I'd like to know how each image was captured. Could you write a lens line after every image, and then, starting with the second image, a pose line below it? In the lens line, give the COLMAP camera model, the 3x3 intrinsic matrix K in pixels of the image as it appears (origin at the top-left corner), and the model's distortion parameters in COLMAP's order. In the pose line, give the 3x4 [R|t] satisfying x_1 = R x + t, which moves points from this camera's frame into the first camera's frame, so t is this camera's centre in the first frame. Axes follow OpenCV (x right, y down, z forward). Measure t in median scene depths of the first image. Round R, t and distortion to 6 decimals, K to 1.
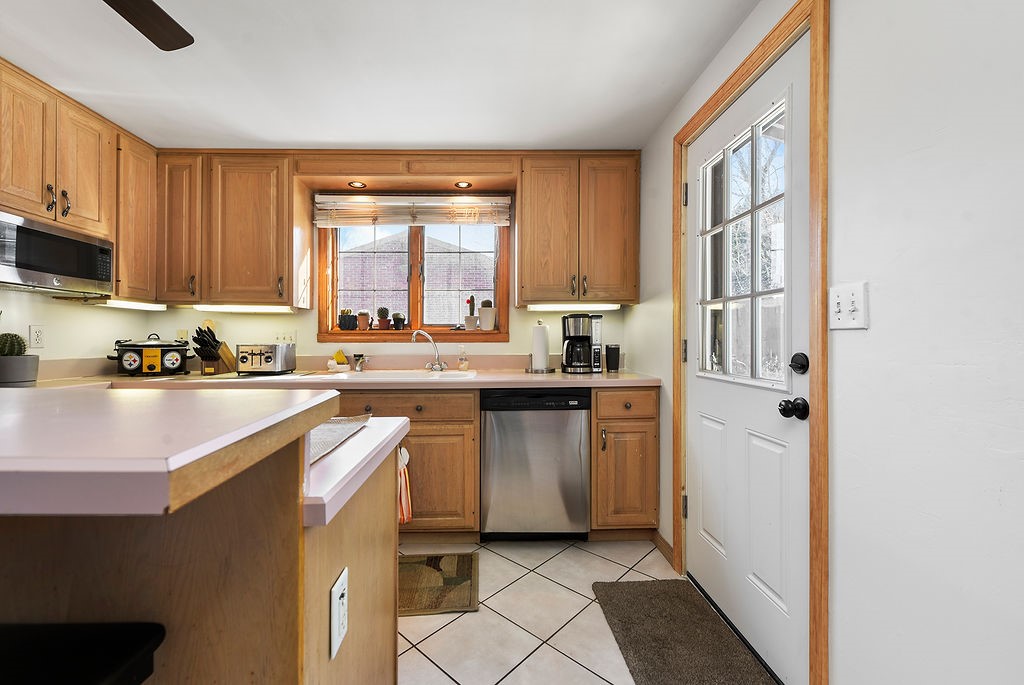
lens RADIAL K [[434.2, 0, 471.7], [0, 434.2, 342.2], [0, 0, 1]] dist [0.015677, -0.000164]
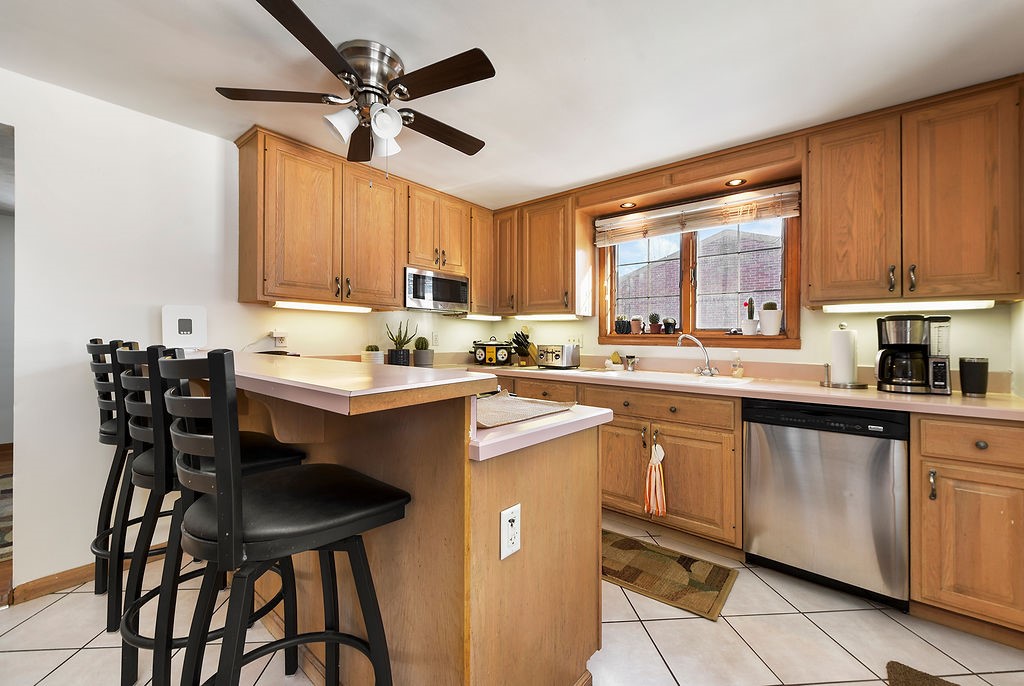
lens RADIAL K [[427.2, 0, 507.1], [0, 427.2, 342.8], [0, 0, 1]] dist [0.016846, -0.000099]
pose [[0.750541, 0.019980, -0.660522, 0.245229], [-0.016572, 0.999798, 0.011411, -0.014633], [0.660616, 0.002382, 0.750720, -0.037203]]
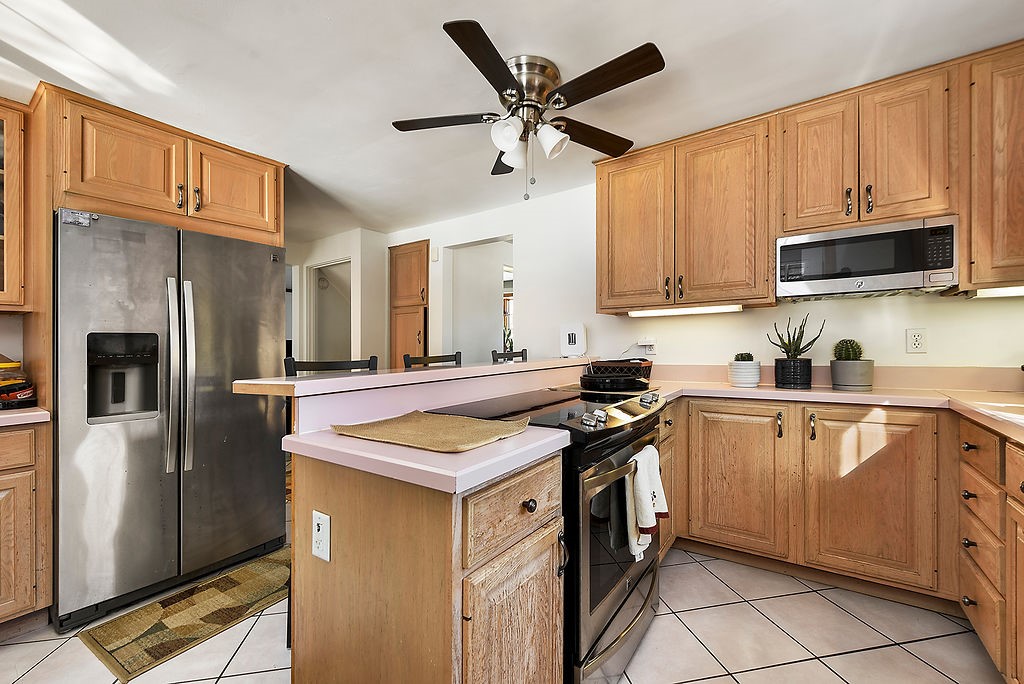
lens RADIAL K [[421.5, 0, 507.6], [0, 421.5, 351.7], [0, 0, 1]] dist [0.013905, -0.004588]
pose [[-0.590057, 0.024279, -0.806997, 0.203106], [0.018053, 0.999695, 0.016876, -0.015052], [0.807160, -0.004611, -0.590315, 0.693808]]
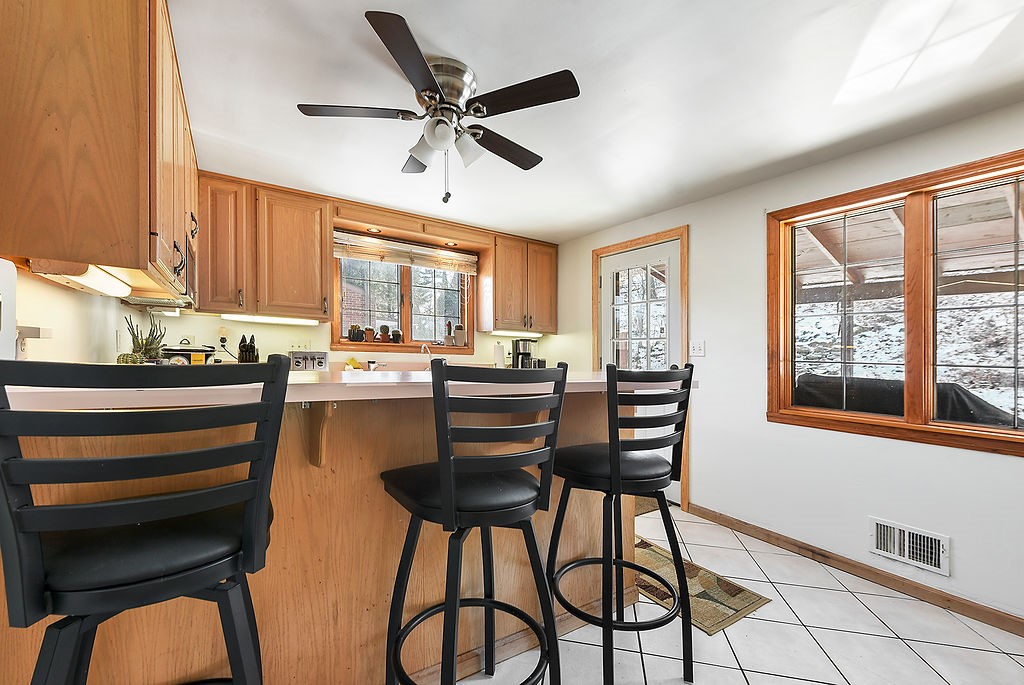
lens RADIAL K [[421.5, 0, 507.6], [0, 421.5, 352.2], [0, 0, 1]] dist [0.013905, -0.004588]
pose [[0.860020, 0.030256, 0.509362, -0.584493], [-0.028304, 0.999532, -0.011583, 0.005410], [-0.509474, -0.004455, 0.860474, -0.306455]]
